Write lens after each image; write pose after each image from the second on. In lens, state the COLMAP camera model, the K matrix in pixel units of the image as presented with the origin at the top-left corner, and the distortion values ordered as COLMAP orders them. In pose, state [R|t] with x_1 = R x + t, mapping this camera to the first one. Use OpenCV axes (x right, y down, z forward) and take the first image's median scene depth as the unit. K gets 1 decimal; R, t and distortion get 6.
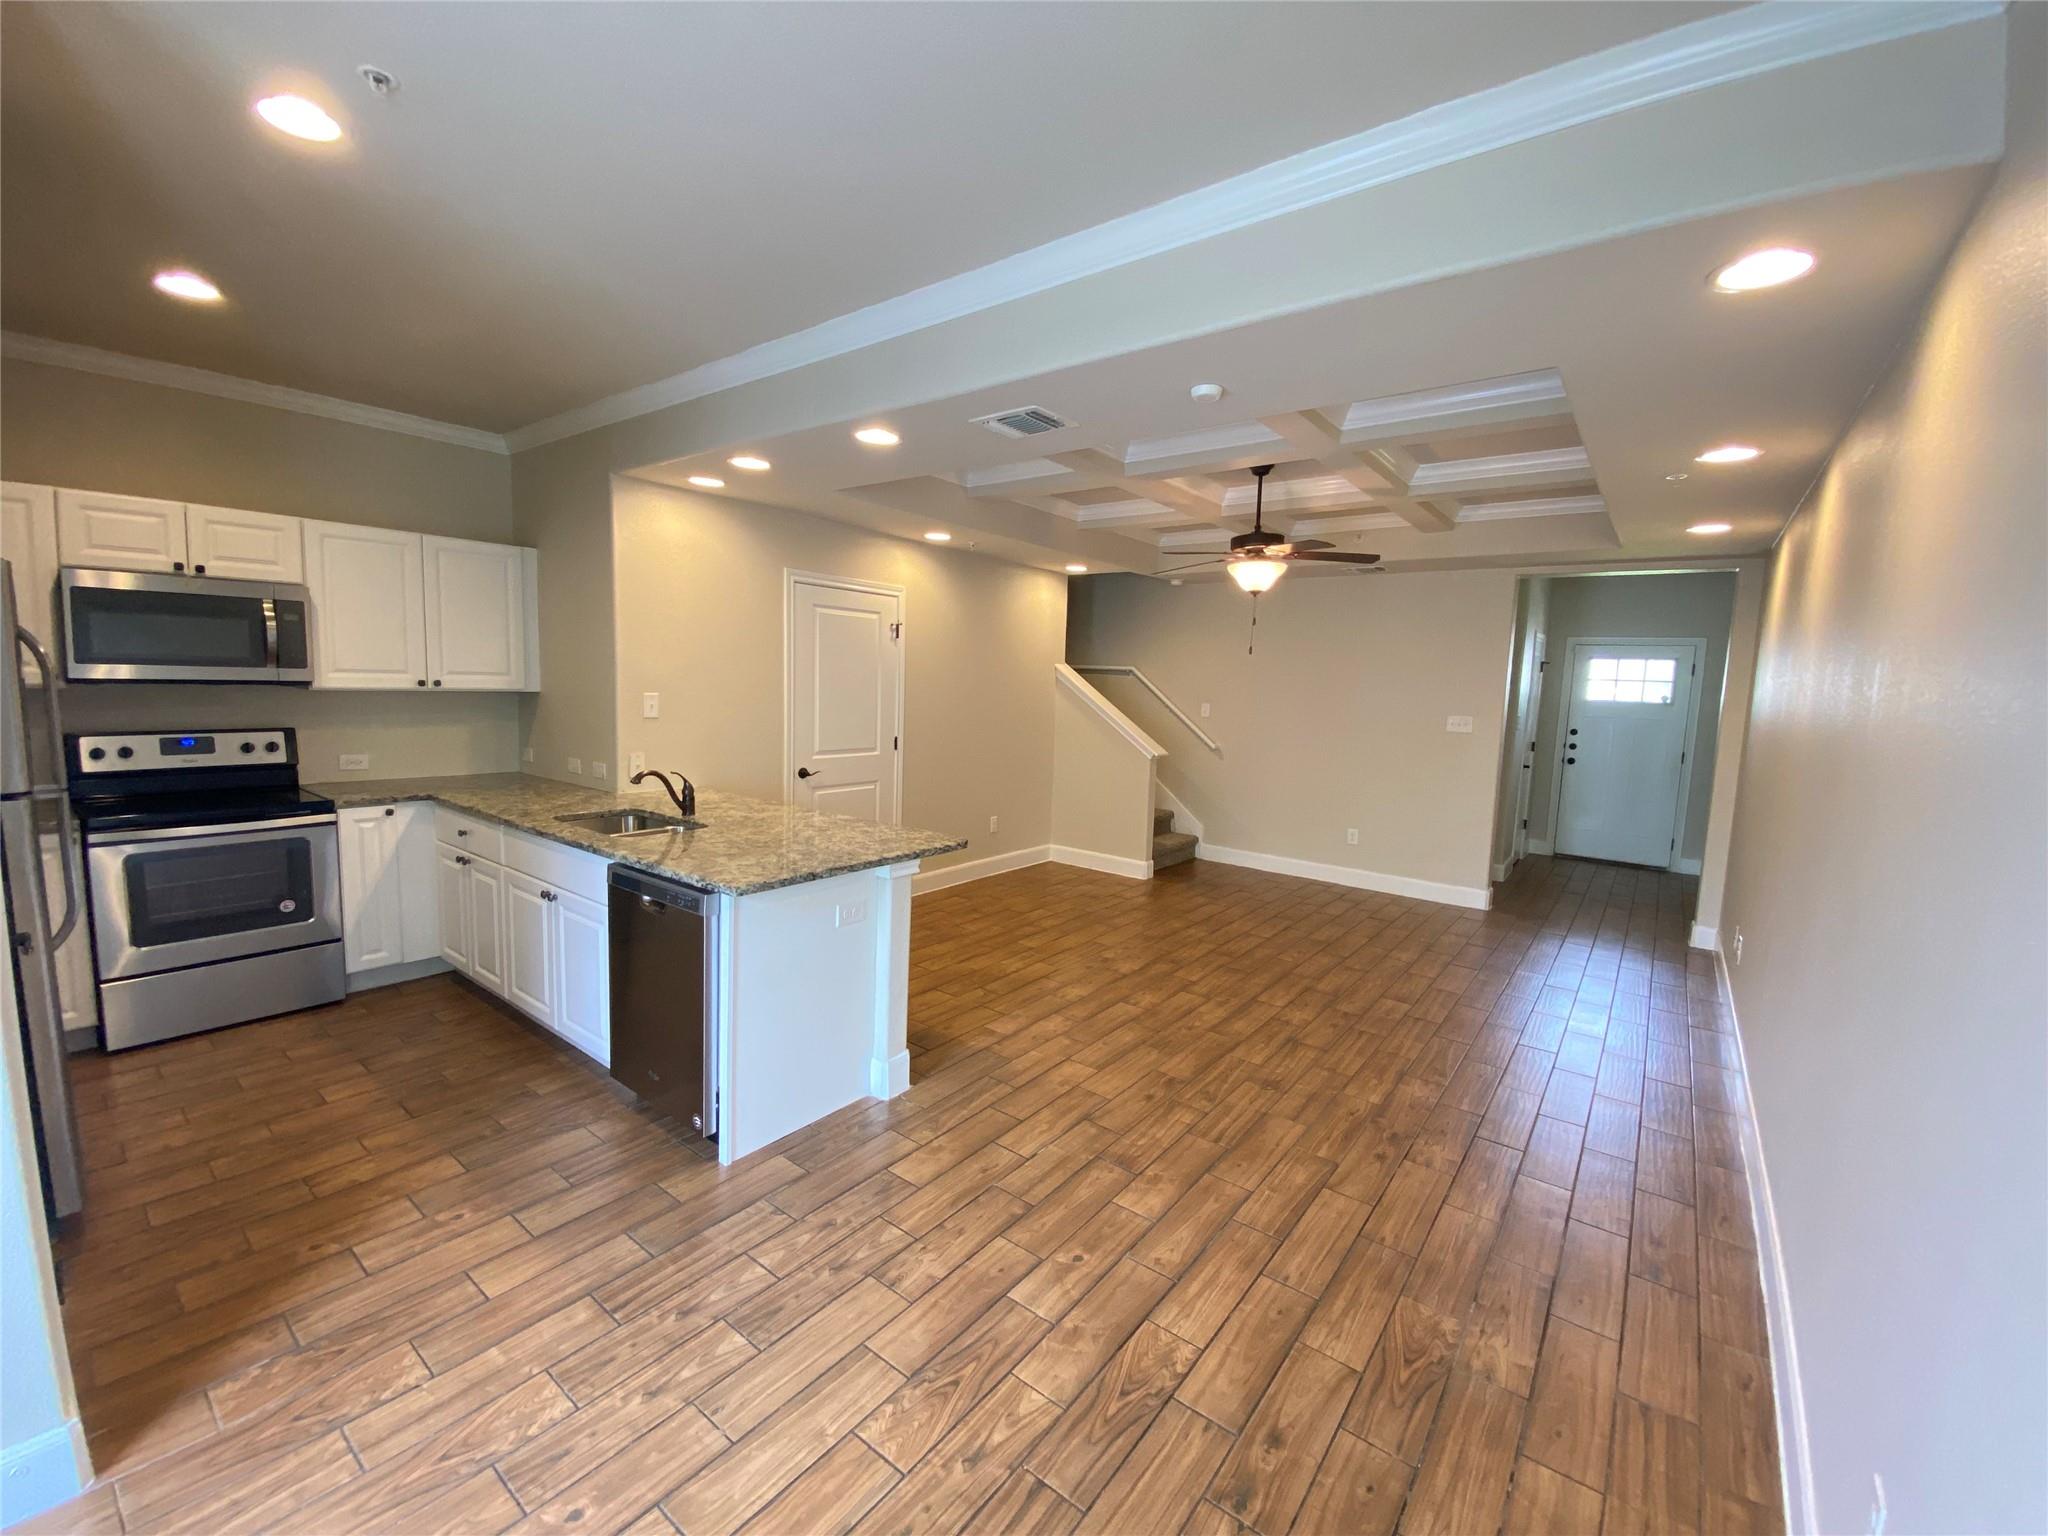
lens RADIAL K [[830.5, 0, 1018.5], [0, 830.5, 766.0], [0, 0, 1]] dist [0.039687, -0.030387]
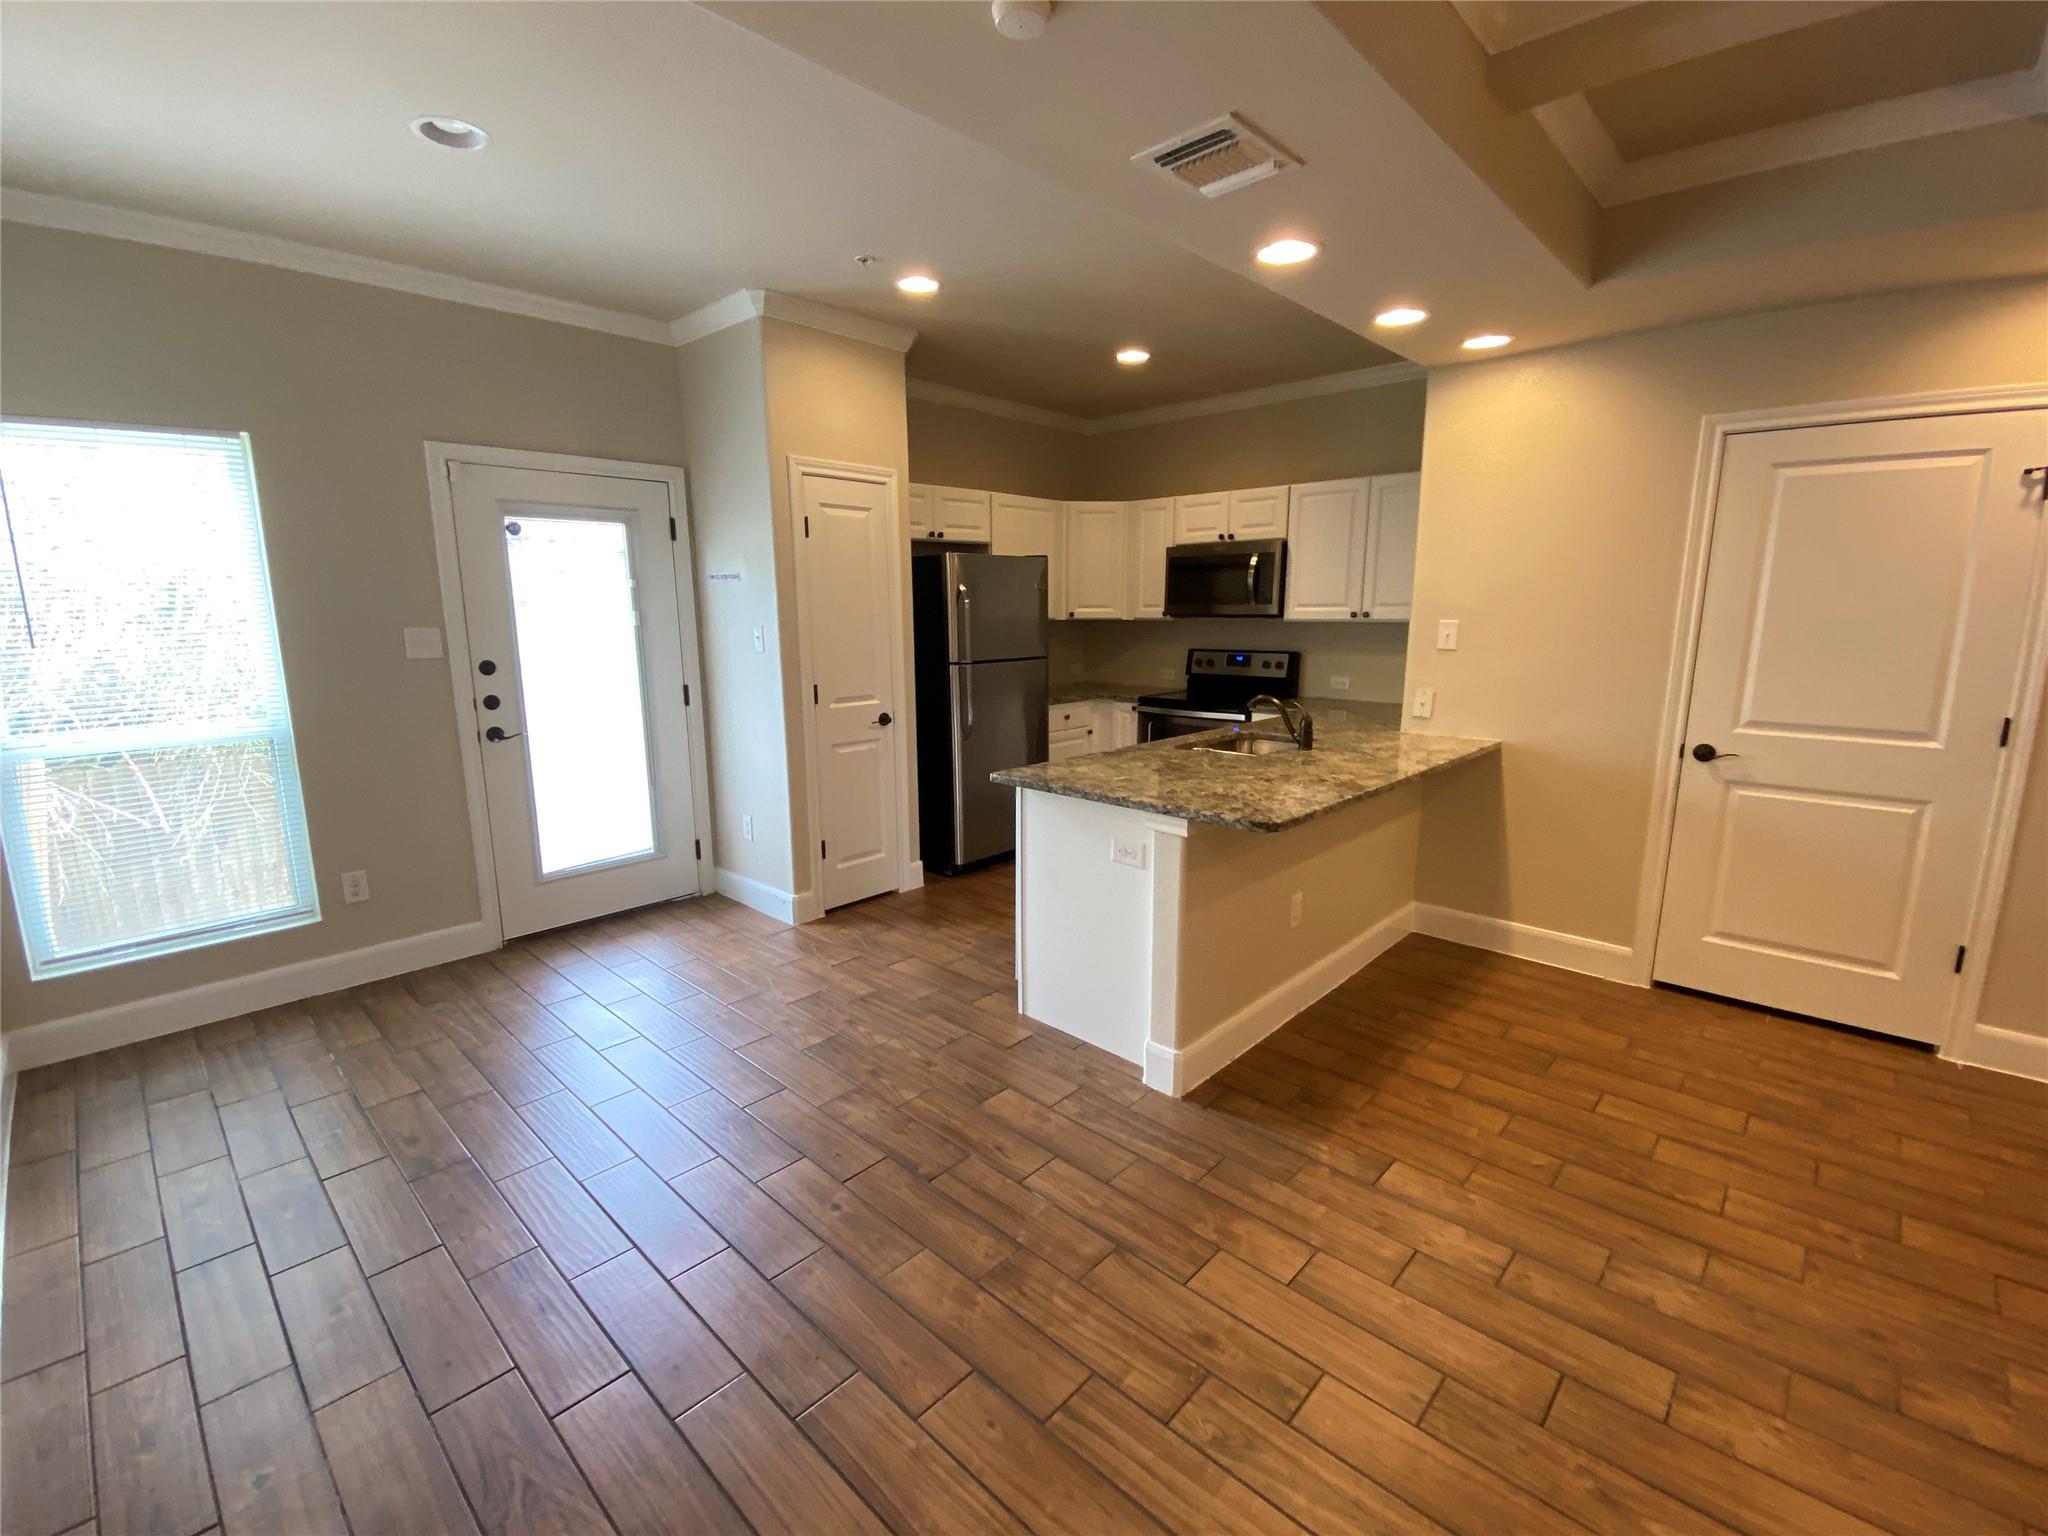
lens RADIAL K [[880.1, 0, 1019.5], [0, 880.1, 764.0], [0, 0, 1]] dist [0.044458, -0.035640]
pose [[-0.095798, 0.143035, -0.985070, 0.568832], [-0.106142, 0.982512, 0.152985, -0.039659], [0.989726, 0.119213, -0.078940, 0.731067]]
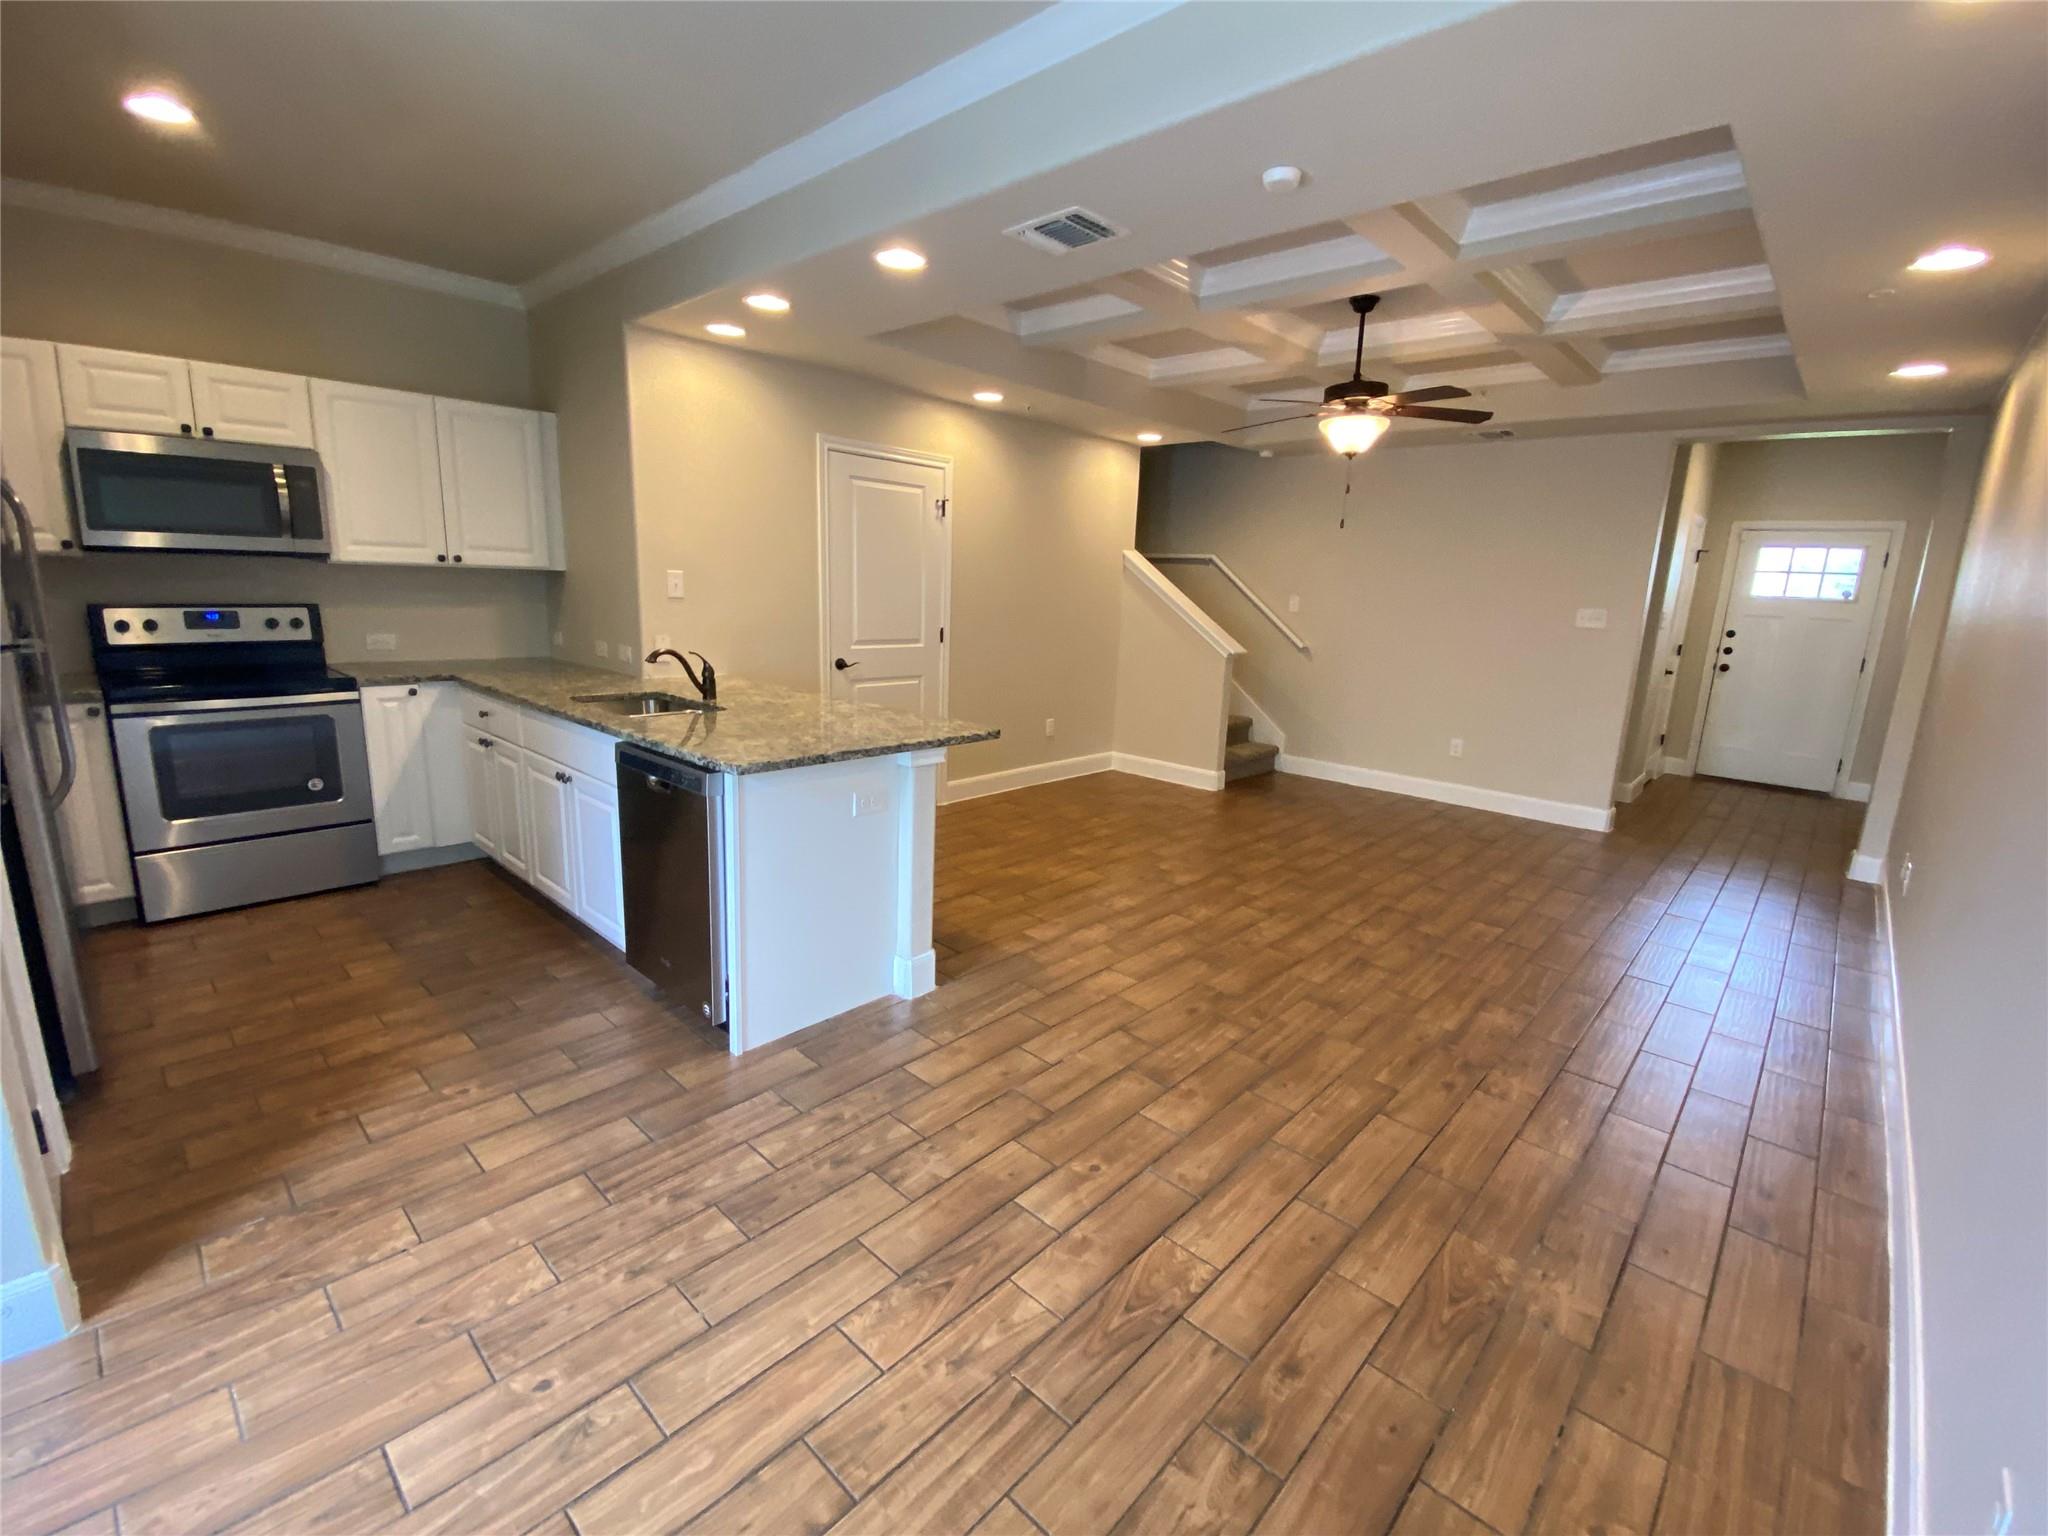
lens RADIAL K [[880.1, 0, 1019.5], [0, 880.1, 764.0], [0, 0, 1]] dist [0.044458, -0.035640]
pose [[0.995949, 0.021863, -0.087223, 0.038080], [-0.013386, 0.995232, 0.096614, 0.028907], [0.088919, -0.095055, 0.991493, 0.037731]]
